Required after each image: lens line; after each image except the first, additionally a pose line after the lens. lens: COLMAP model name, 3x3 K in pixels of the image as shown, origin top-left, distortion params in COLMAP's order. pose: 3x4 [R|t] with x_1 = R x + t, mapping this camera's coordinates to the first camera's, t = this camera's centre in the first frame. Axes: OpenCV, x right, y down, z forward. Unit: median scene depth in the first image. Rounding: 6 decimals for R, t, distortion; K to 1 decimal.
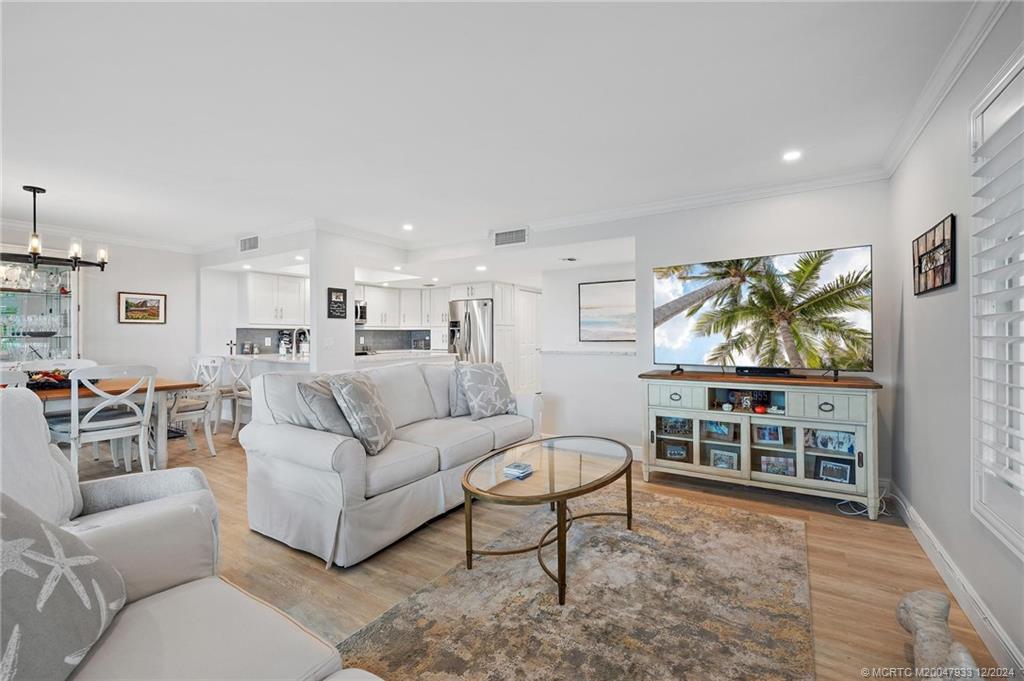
lens RADIAL K [[441.5, 0, 515.4], [0, 441.5, 333.9], [0, 0, 1]] dist [0.003985, -0.001411]
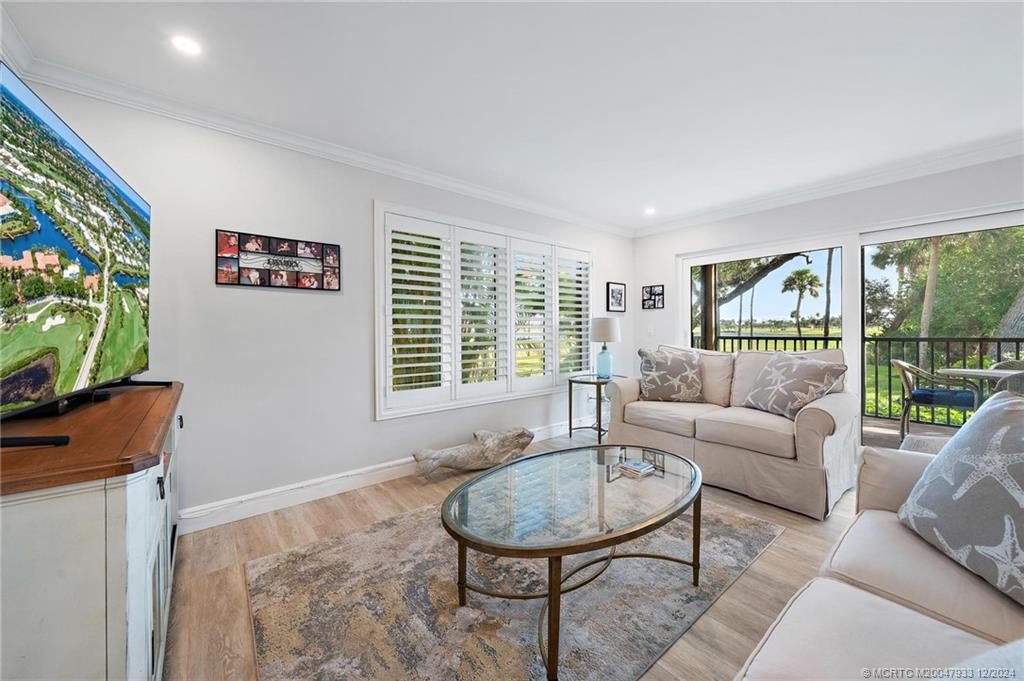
lens RADIAL K [[373.1, 0, 509.6], [0, 373.1, 331.2], [0, 0, 1]] dist [-0.001234, -0.000101]
pose [[-0.942028, 0.006820, 0.335466, -0.005446], [0.008002, 0.999966, 0.002140, 0.019183], [-0.335440, 0.004701, -0.942050, 1.362316]]
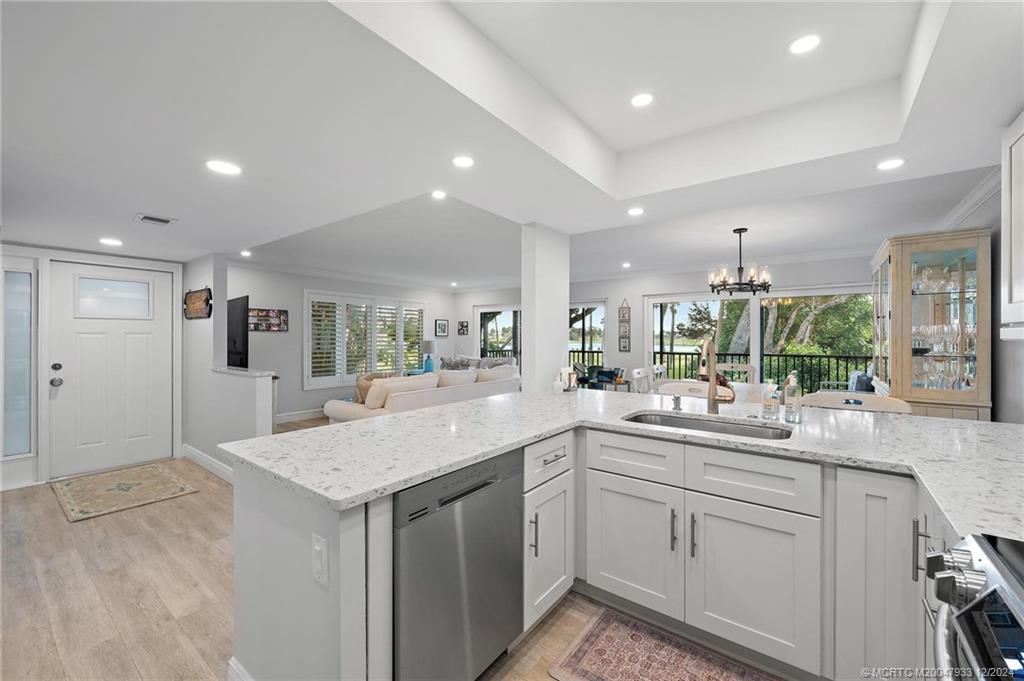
lens RADIAL K [[409.5, 0, 509.6], [0, 409.5, 339.4], [0, 0, 1]] dist [0.000880, 0.000164]
pose [[-0.994525, 0.000644, 0.104501, -0.673308], [0.000715, 1.000000, 0.000639, -0.030760], [-0.104500, 0.000710, -0.994525, 2.602935]]
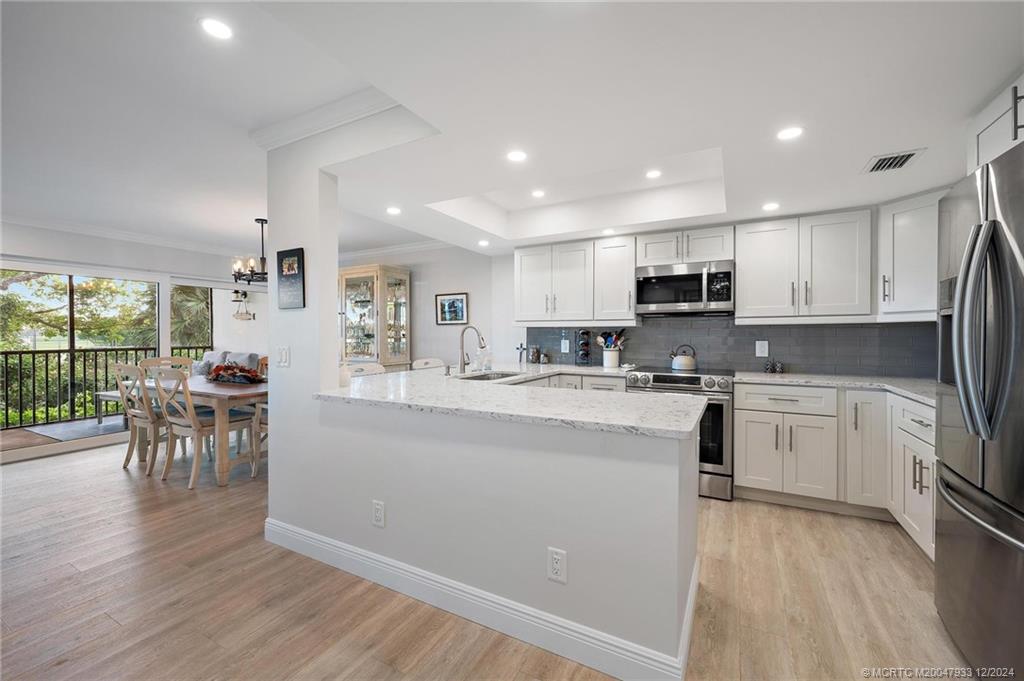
lens RADIAL K [[409.5, 0, 508.8], [0, 409.5, 336.9], [0, 0, 1]] dist [0.000880, 0.000164]
pose [[0.055153, 0.010447, -0.998423, 0.134005], [0.006591, 0.999920, 0.010827, -0.009373], [0.998456, -0.007178, 0.055079, 1.931292]]
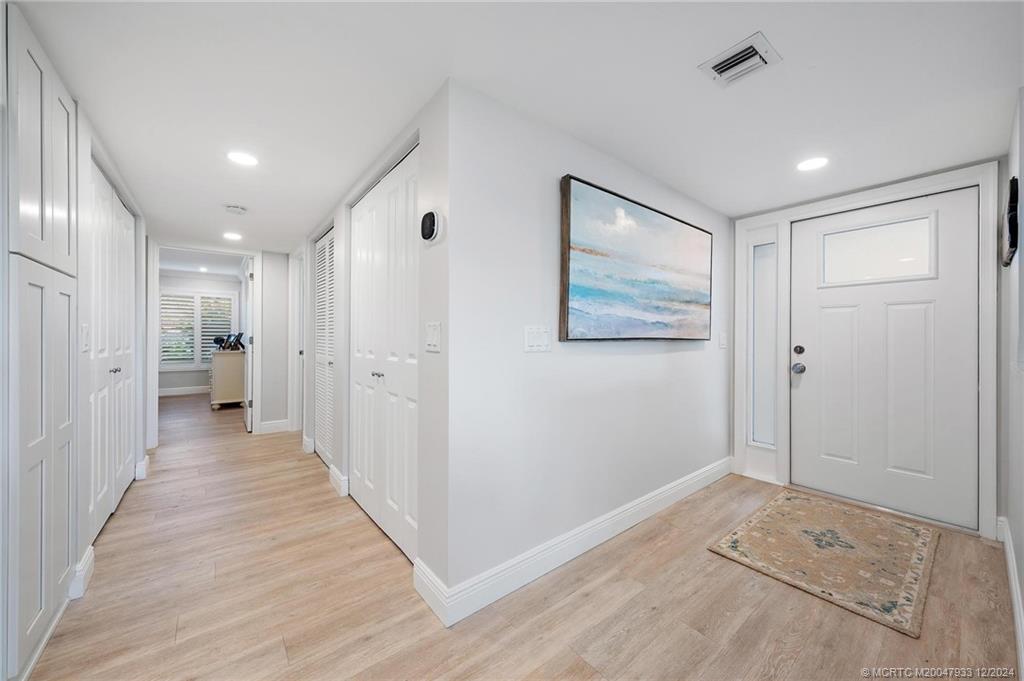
lens RADIAL K [[373.1, 0, 511.5], [0, 373.1, 336.2], [0, 0, 1]] dist [-0.001234, -0.000101]
pose [[0.340111, 0.005345, 0.940370, -0.287309], [-0.007850, 0.999965, -0.002845, 0.027313], [-0.940353, -0.006414, 0.340141, 1.854285]]
